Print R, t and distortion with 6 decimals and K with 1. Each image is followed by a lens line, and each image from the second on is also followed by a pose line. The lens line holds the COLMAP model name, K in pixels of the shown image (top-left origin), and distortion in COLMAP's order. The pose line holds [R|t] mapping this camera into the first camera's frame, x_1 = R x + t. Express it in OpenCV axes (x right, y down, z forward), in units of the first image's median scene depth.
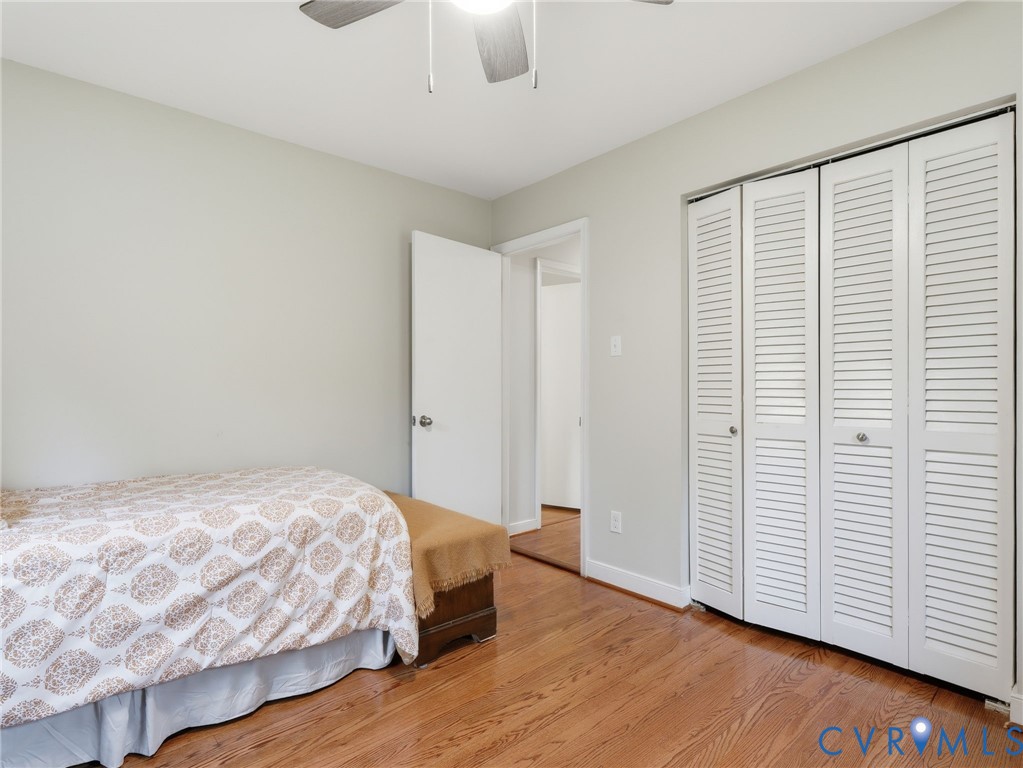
lens RADIAL K [[541.6, 0, 503.3], [0, 541.6, 384.9], [0, 0, 1]] dist [-0.000365, 0.000042]
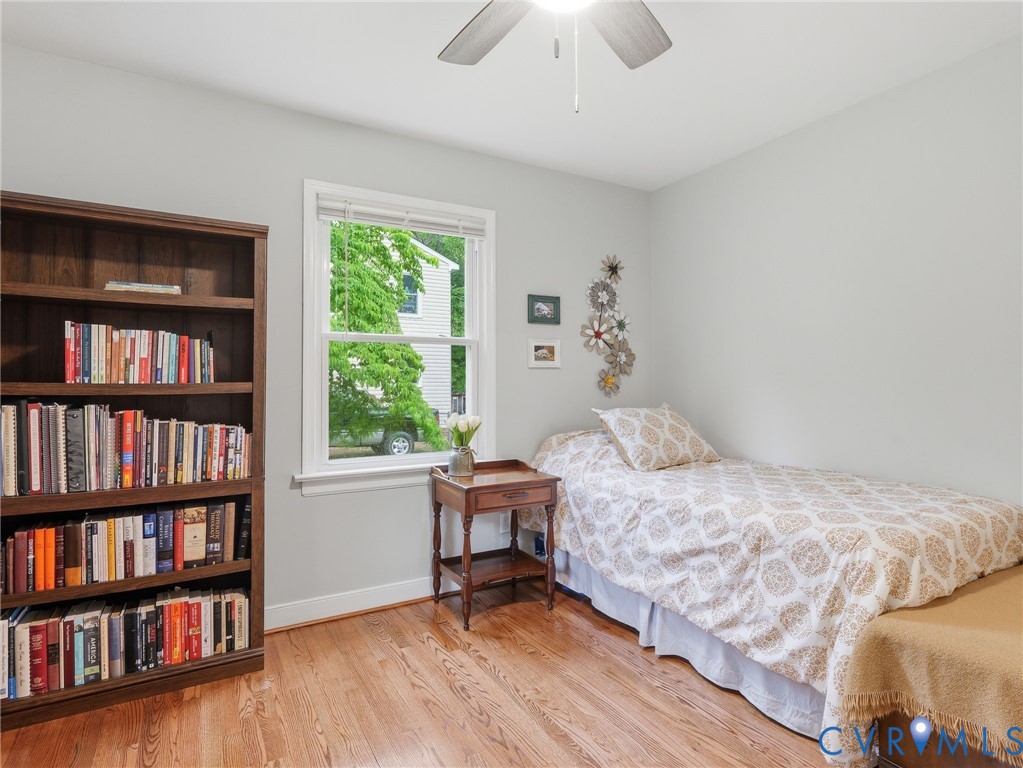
lens RADIAL K [[541.6, 0, 503.3], [0, 541.6, 384.9], [0, 0, 1]] dist [-0.000365, 0.000042]
pose [[-0.205045, -0.005676, -0.978736, 0.692048], [0.001649, 0.999980, -0.006144, 0.008598], [0.978751, -0.002874, -0.205032, 0.807201]]
